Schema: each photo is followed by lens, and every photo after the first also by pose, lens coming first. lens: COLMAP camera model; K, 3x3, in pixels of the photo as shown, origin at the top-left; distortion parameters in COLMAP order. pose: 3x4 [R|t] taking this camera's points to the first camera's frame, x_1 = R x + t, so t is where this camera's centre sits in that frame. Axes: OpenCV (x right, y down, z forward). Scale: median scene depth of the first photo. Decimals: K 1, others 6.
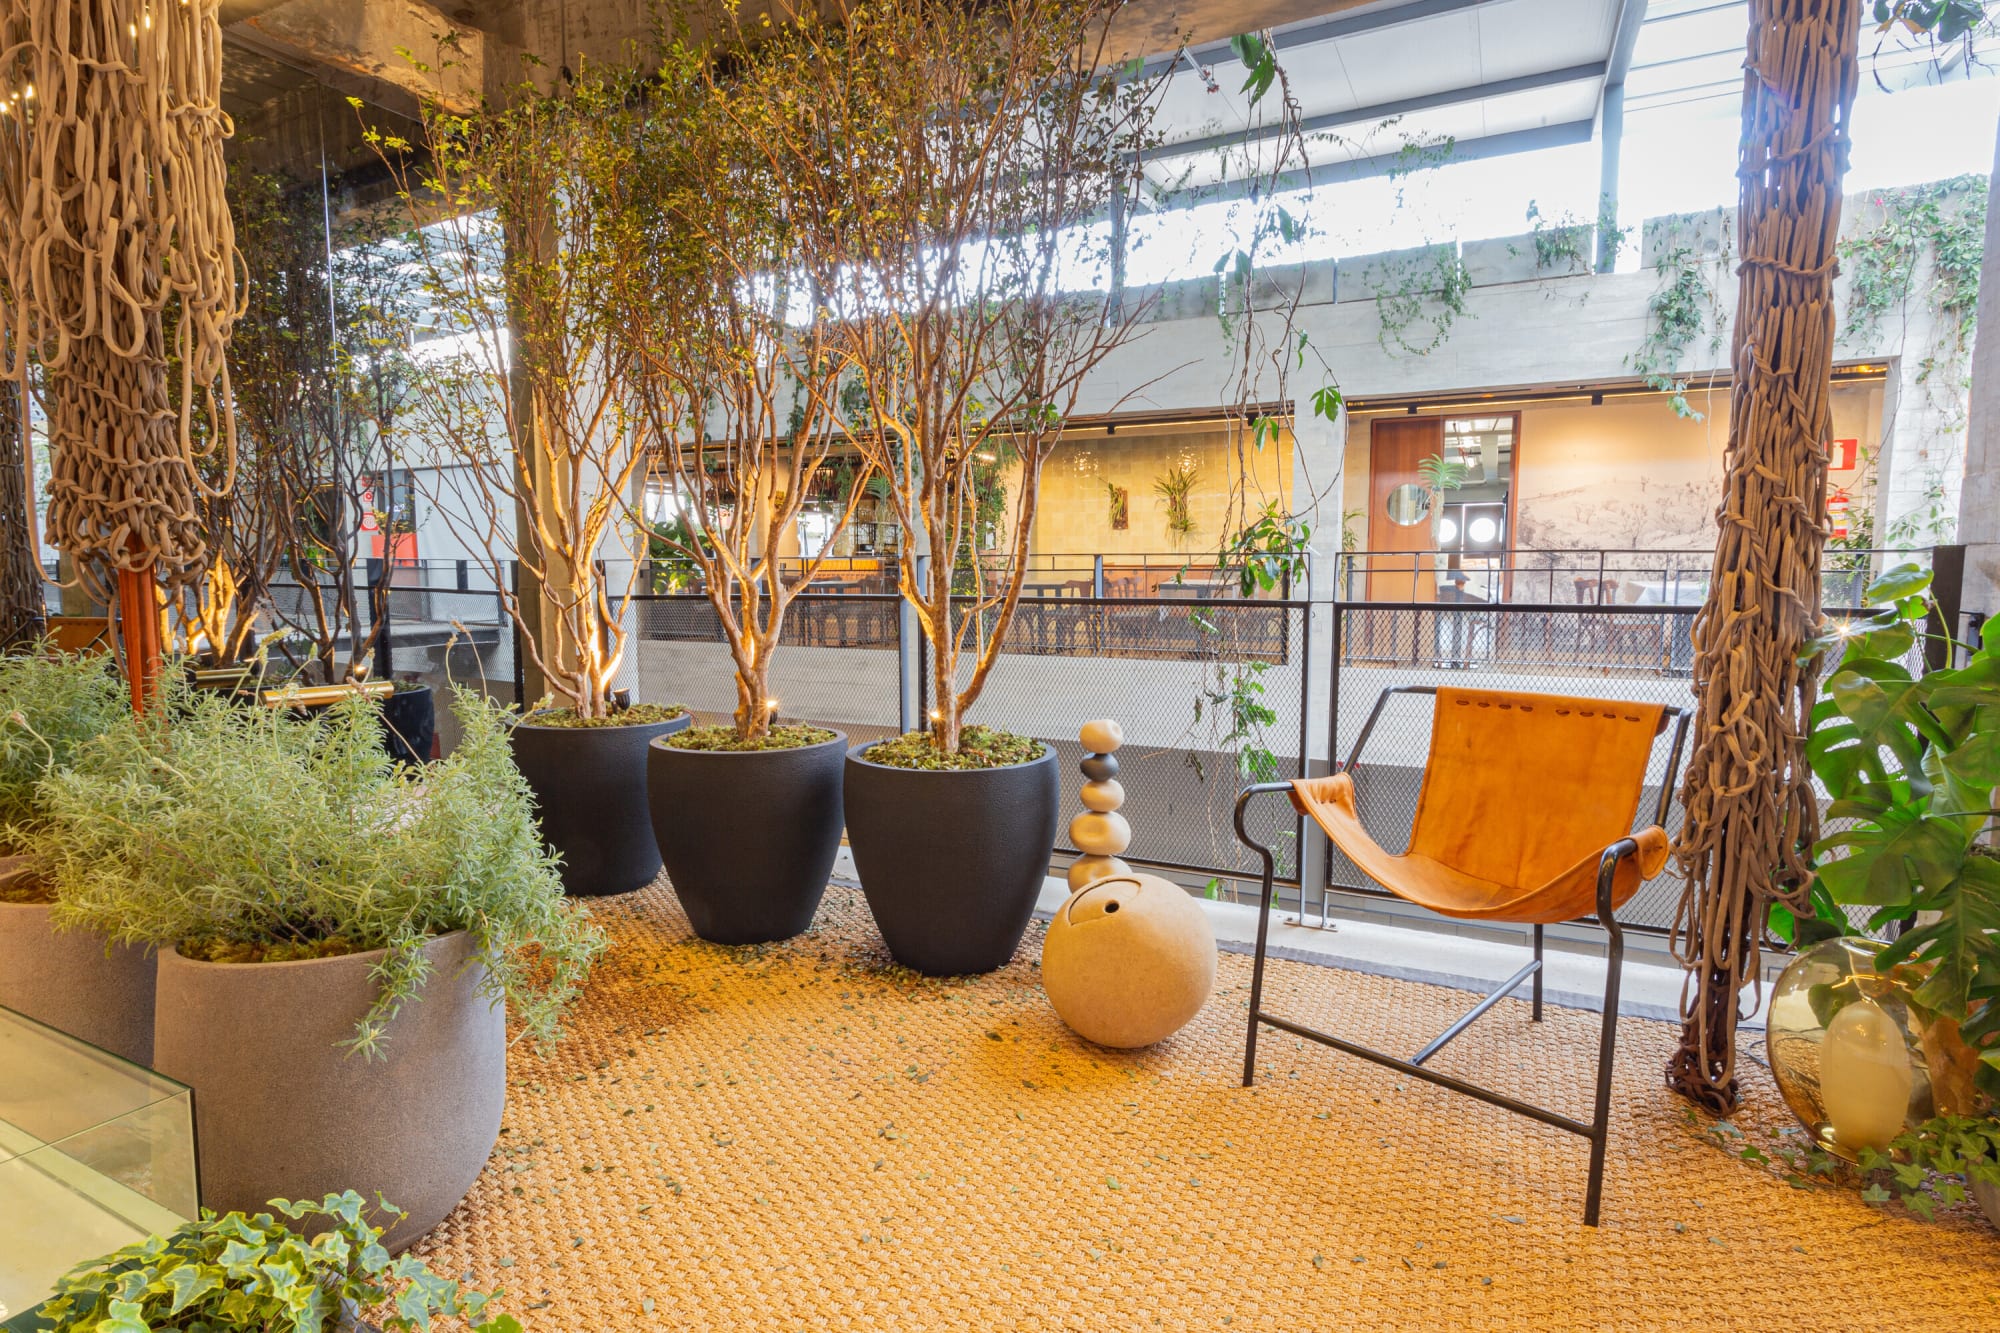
lens RADIAL K [[1003.7, 0, 1021.3], [0, 1003.7, 662.0], [0, 0, 1]] dist [0.005611, 0.001695]
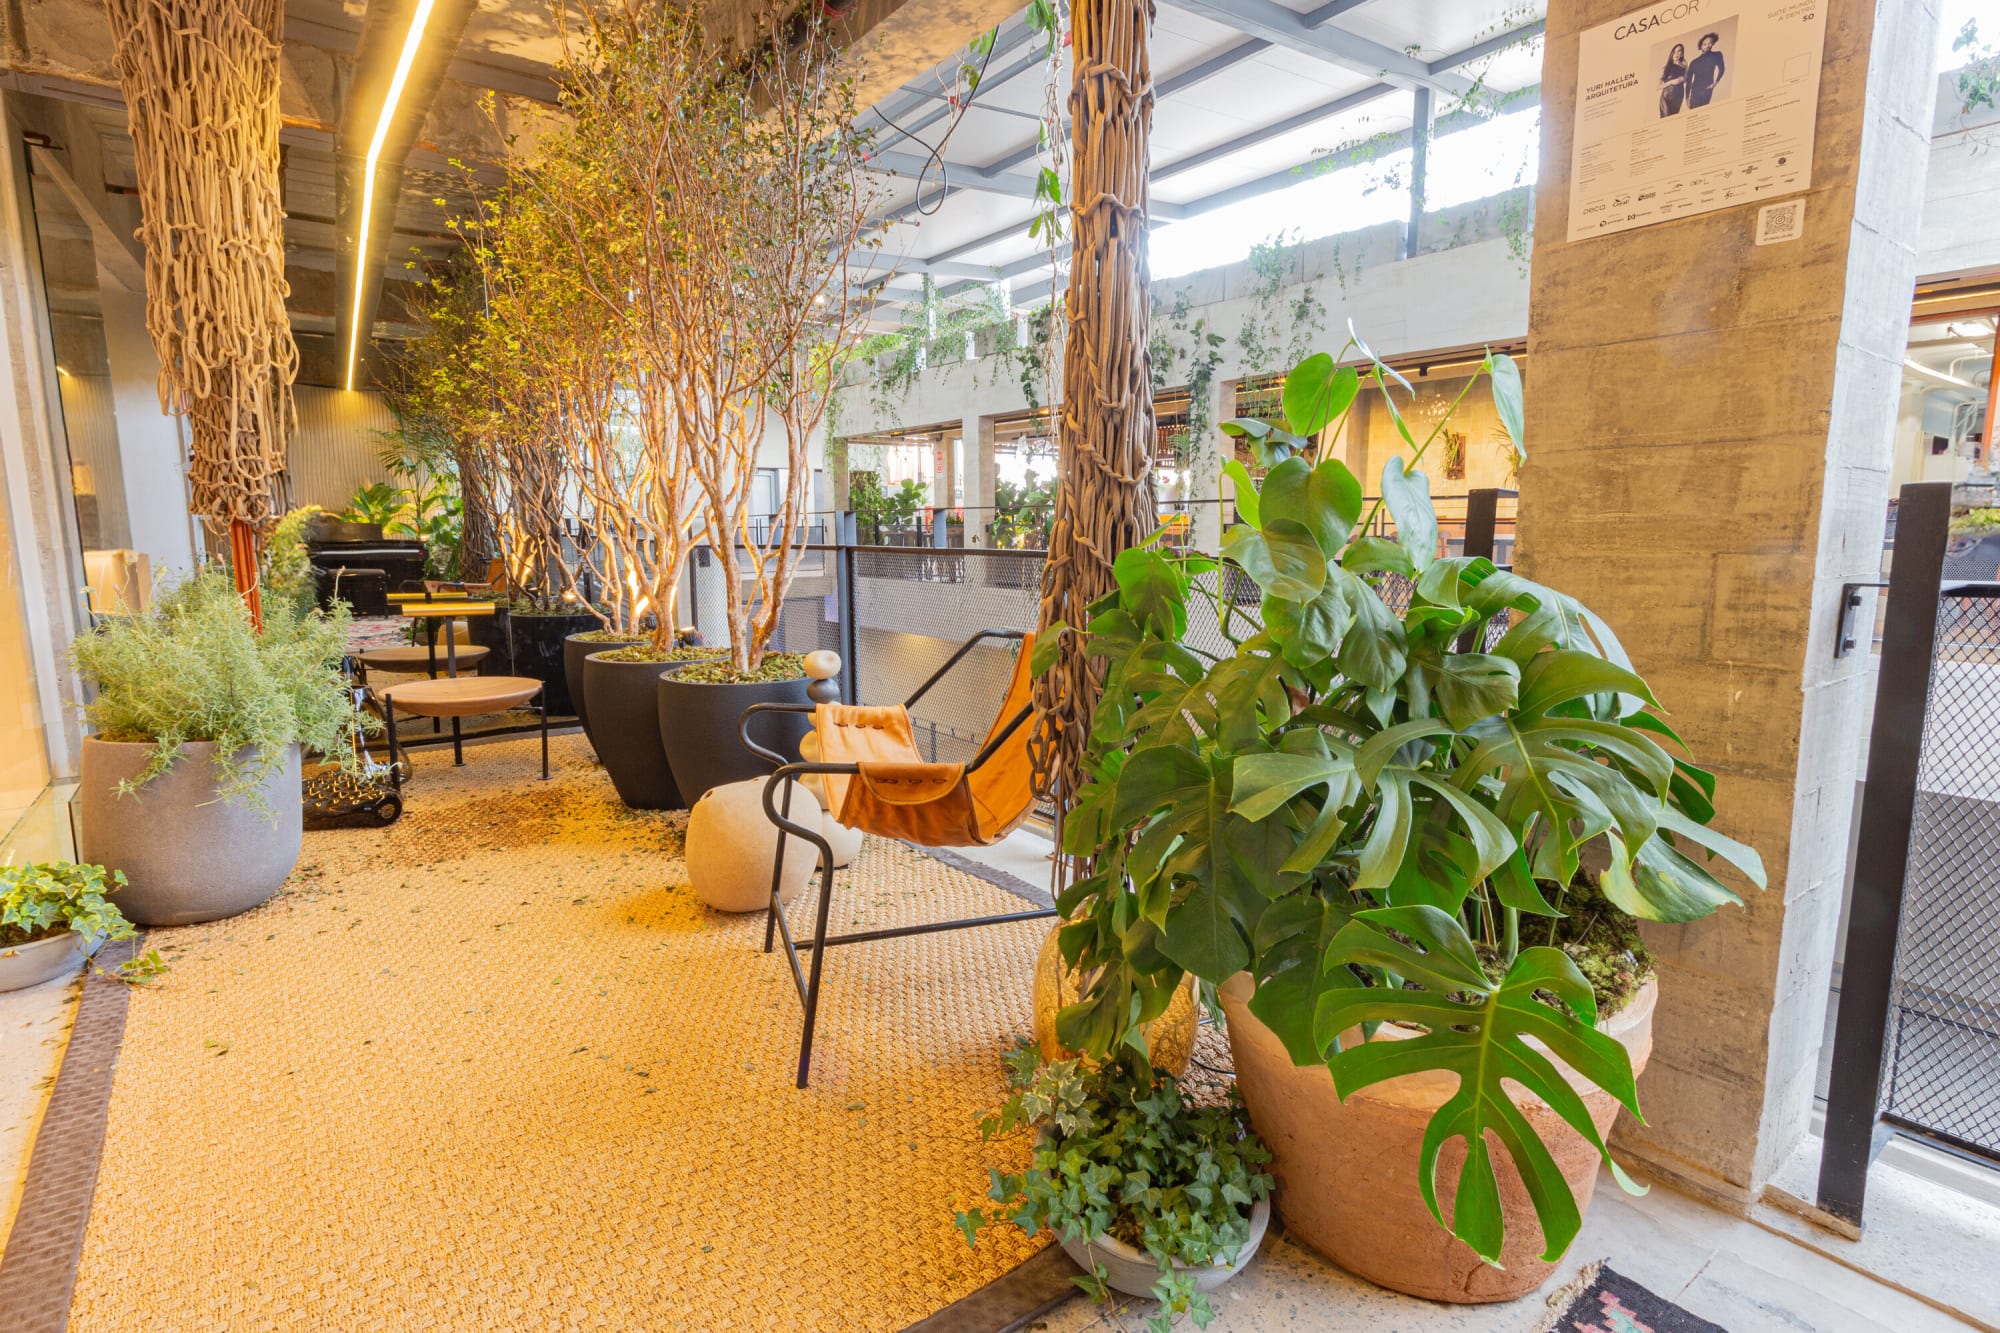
lens RADIAL K [[967.2, 0, 987.5], [0, 967.2, 662.1], [0, 0, 1]] dist [0.001134, 0.002112]
pose [[0.898813, 0.055984, -0.434743, 0.232859], [-0.034812, 0.997794, 0.056518, 0.000412], [0.436948, -0.035665, 0.898779, 0.022128]]
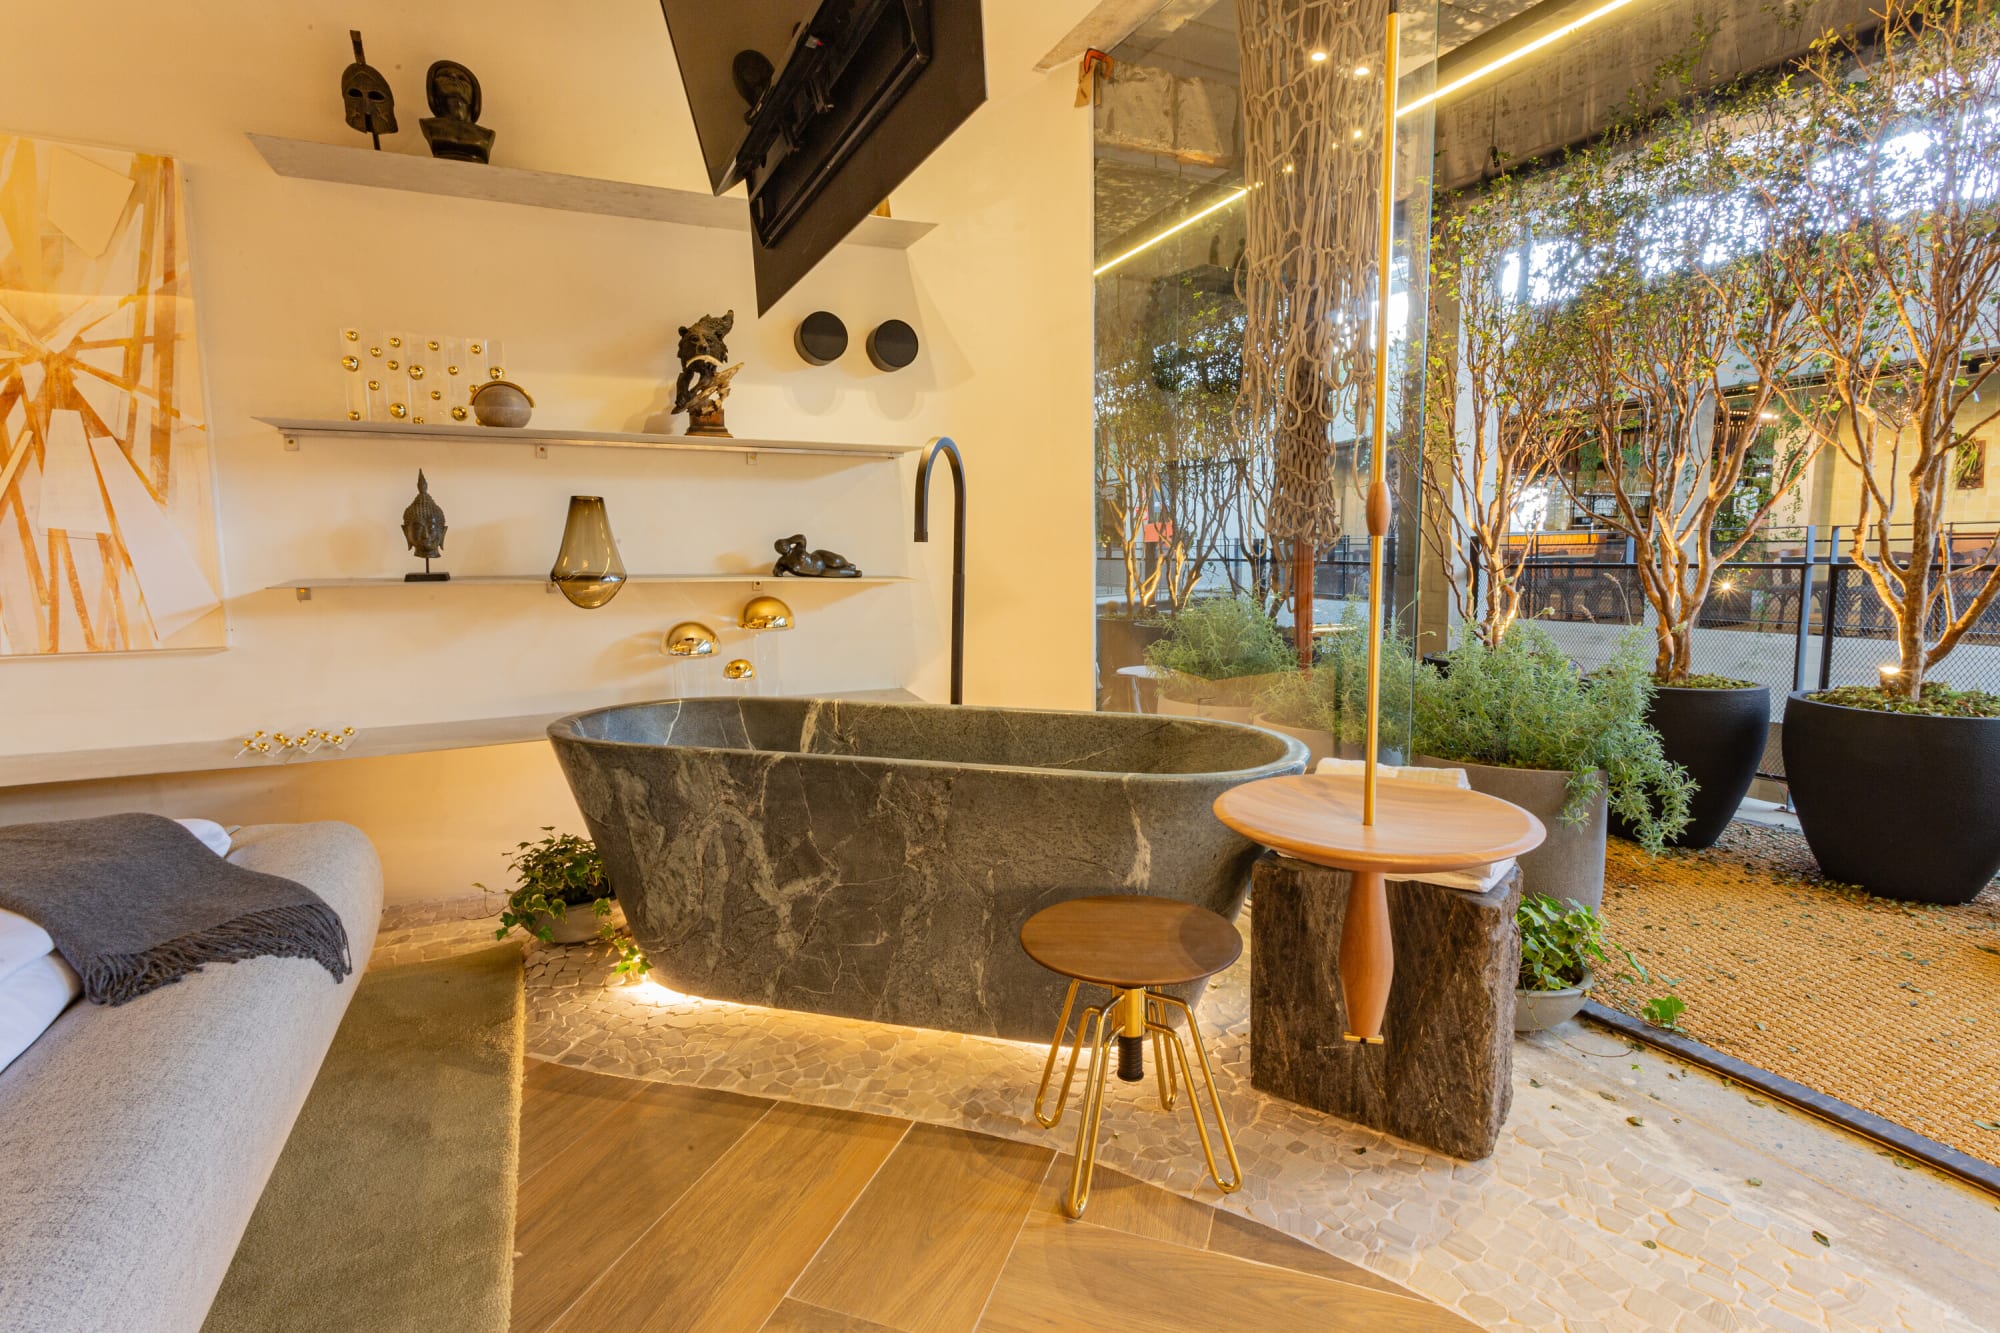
lens RADIAL K [[967.2, 0, 989.1], [0, 967.2, 659.0], [0, 0, 1]] dist [0.001134, 0.002112]
pose [[0.801706, 0.056878, -0.595006, -0.081378], [-0.042890, 0.998370, 0.037646, 0.014380], [0.596178, -0.004661, 0.802839, -0.149540]]
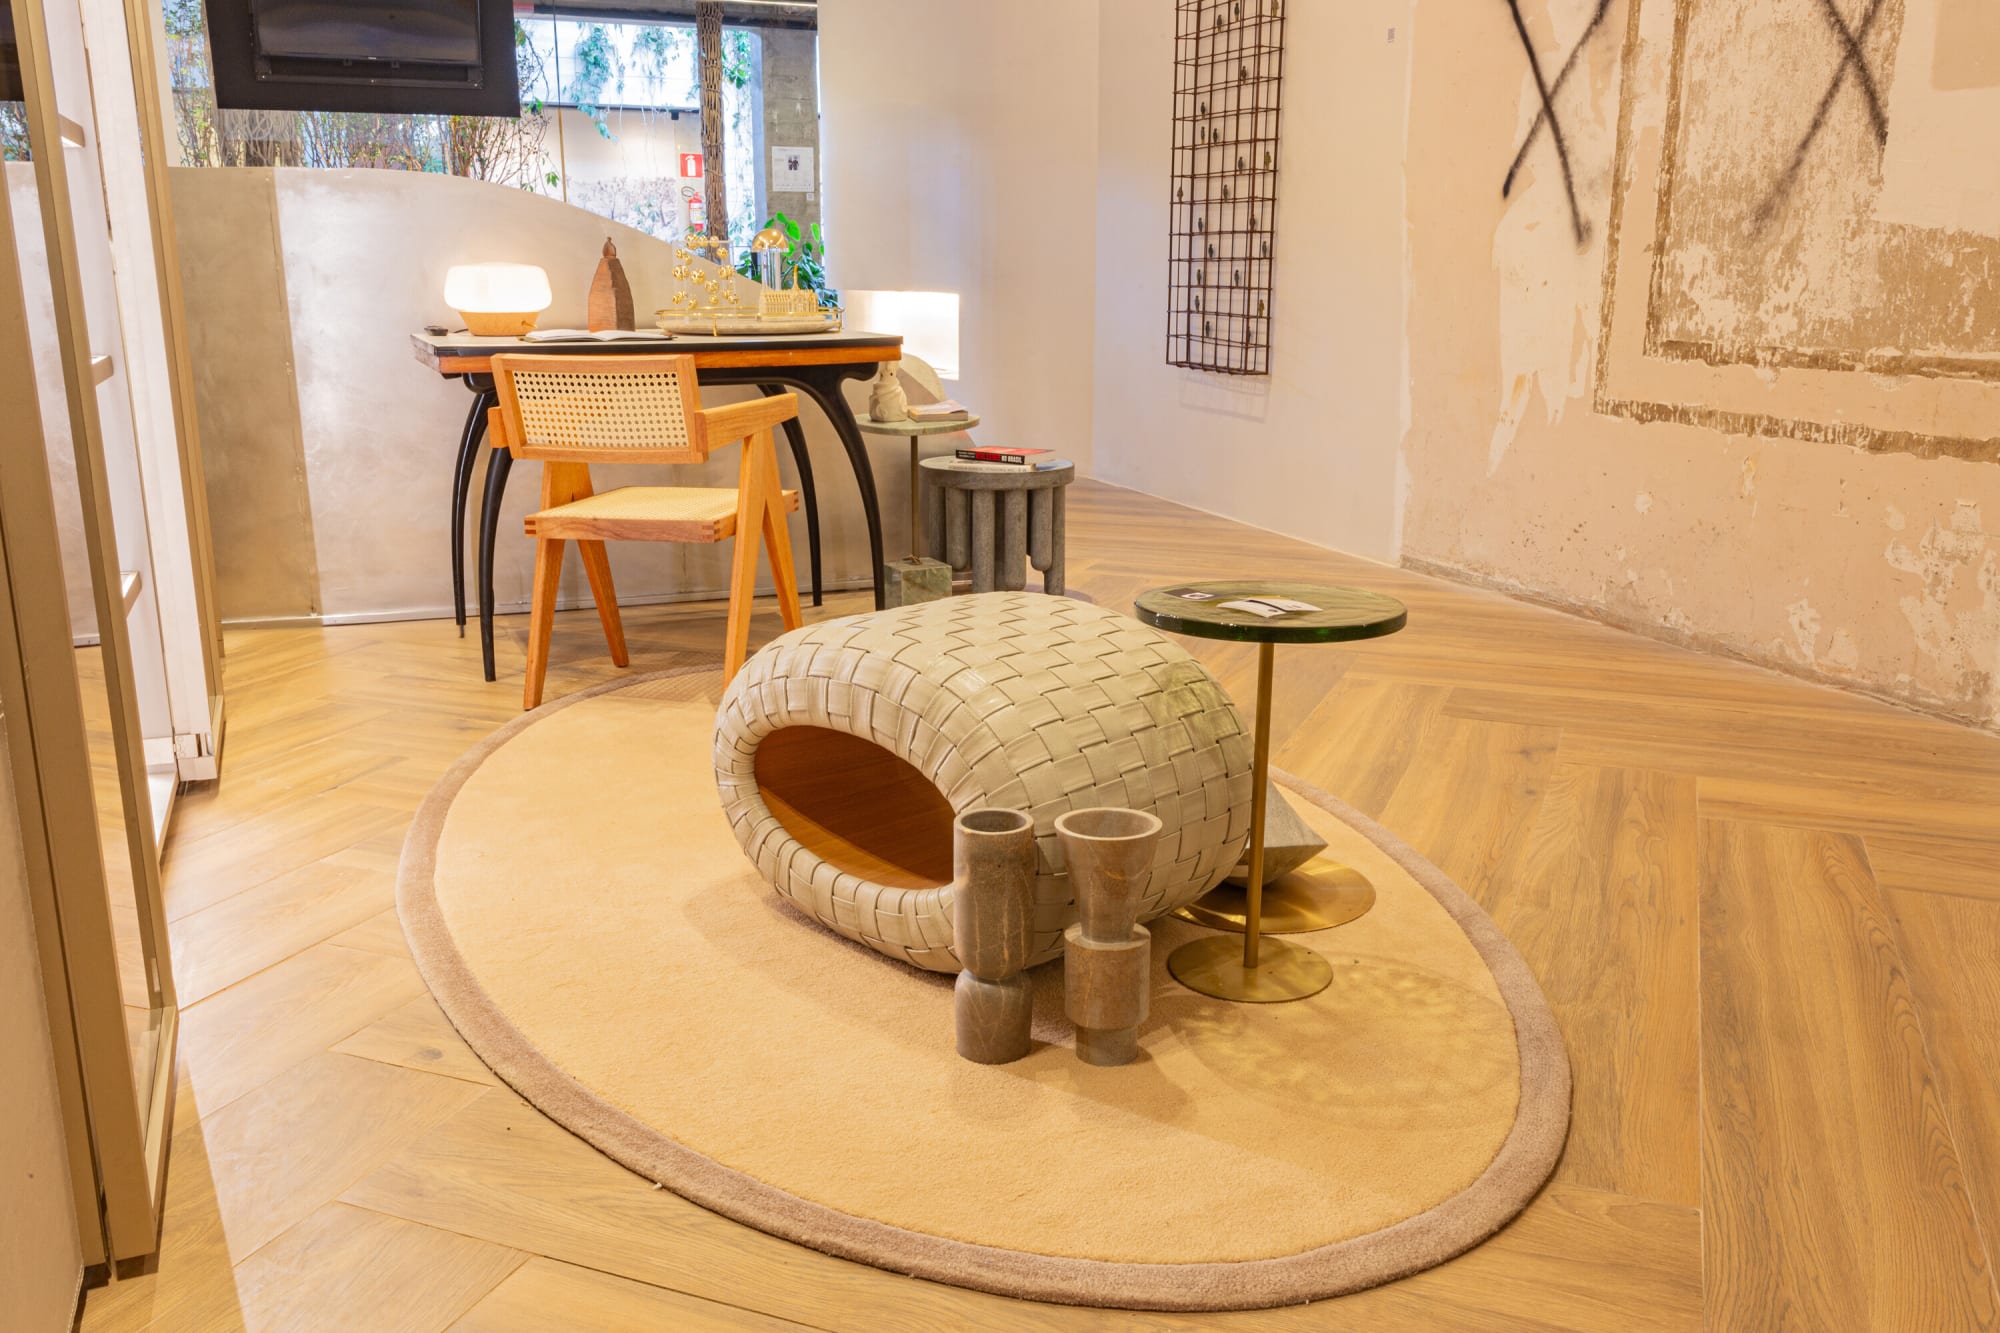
lens RADIAL K [[1633.7, 0, 996.5], [0, 1633.7, 667.0], [0, 0, 1]] dist [0.001150, -0.000311]
pose [[0.636980, -0.187595, 0.747706, -0.888653], [0.069985, 0.980006, 0.186256, 0.092734], [-0.767697, -0.066313, 0.637373, -0.965551]]
